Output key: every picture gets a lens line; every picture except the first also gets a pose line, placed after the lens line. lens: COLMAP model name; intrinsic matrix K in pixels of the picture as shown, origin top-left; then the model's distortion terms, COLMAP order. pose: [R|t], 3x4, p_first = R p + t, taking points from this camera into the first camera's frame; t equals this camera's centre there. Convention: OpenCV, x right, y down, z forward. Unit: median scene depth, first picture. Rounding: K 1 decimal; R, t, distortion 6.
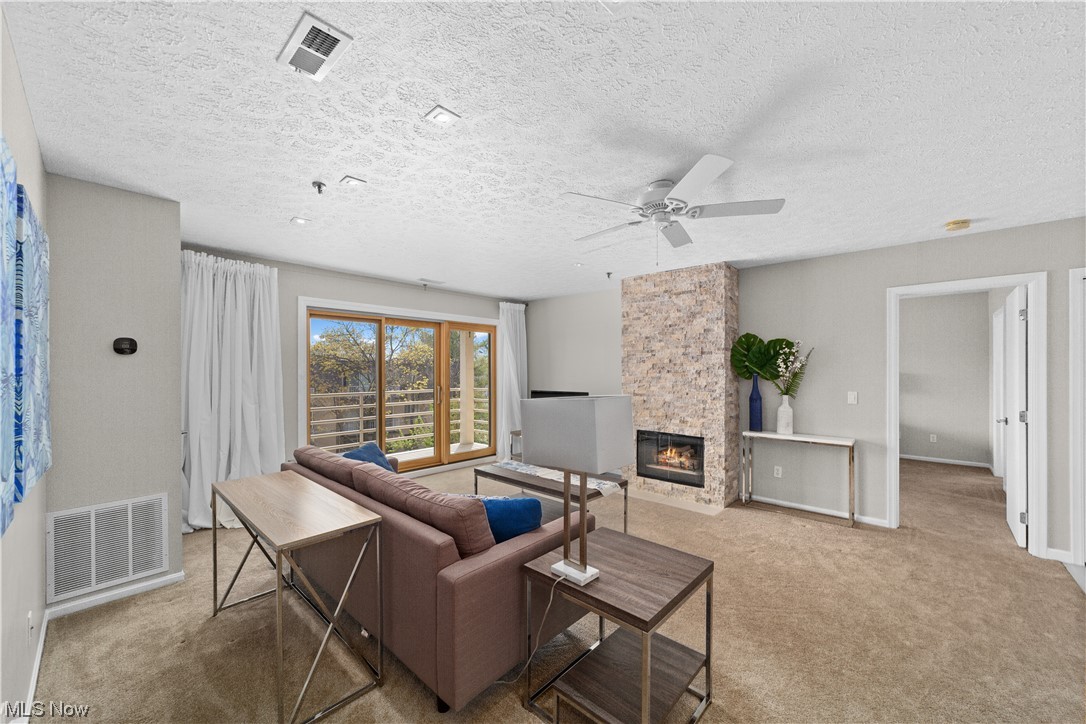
lens RADIAL K [[405.8, 0, 541.0], [0, 405.8, 367.7], [0, 0, 1]] dist [0.001285, 0.000377]
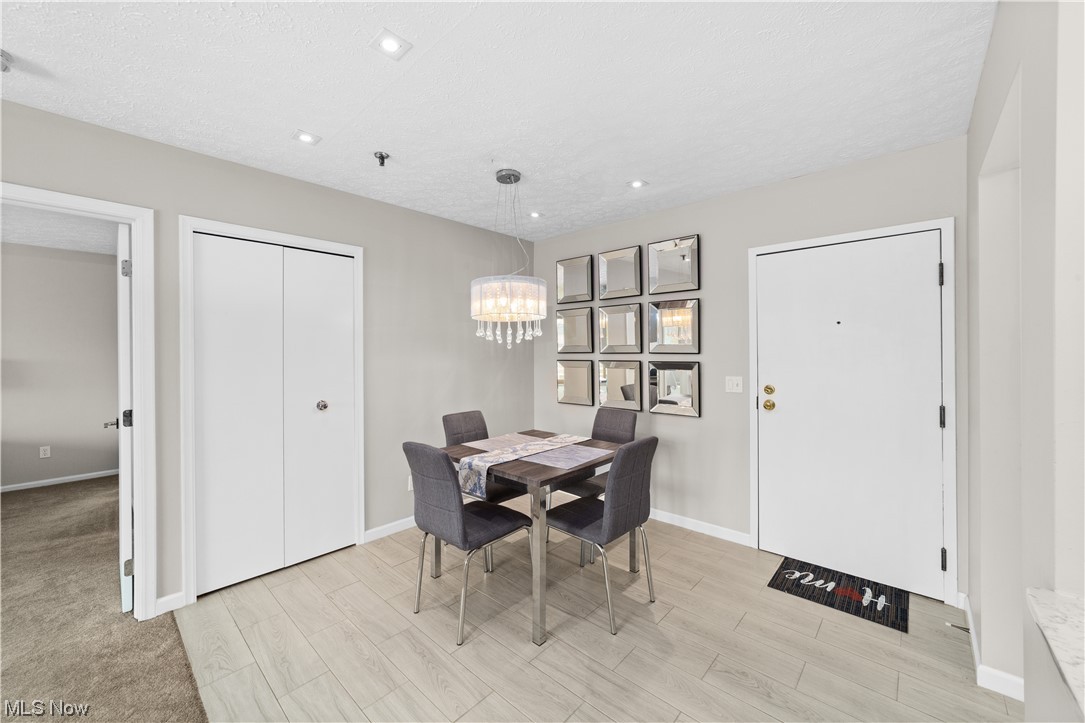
lens RADIAL K [[419.8, 0, 539.3], [0, 419.8, 351.6], [0, 0, 1]] dist [0.001129, 0.000675]
pose [[-0.009893, 0.001544, 0.999950, 0.474928], [0.004061, 0.999991, -0.001503, 0.010570], [-0.999943, 0.004046, -0.009899, 0.318387]]
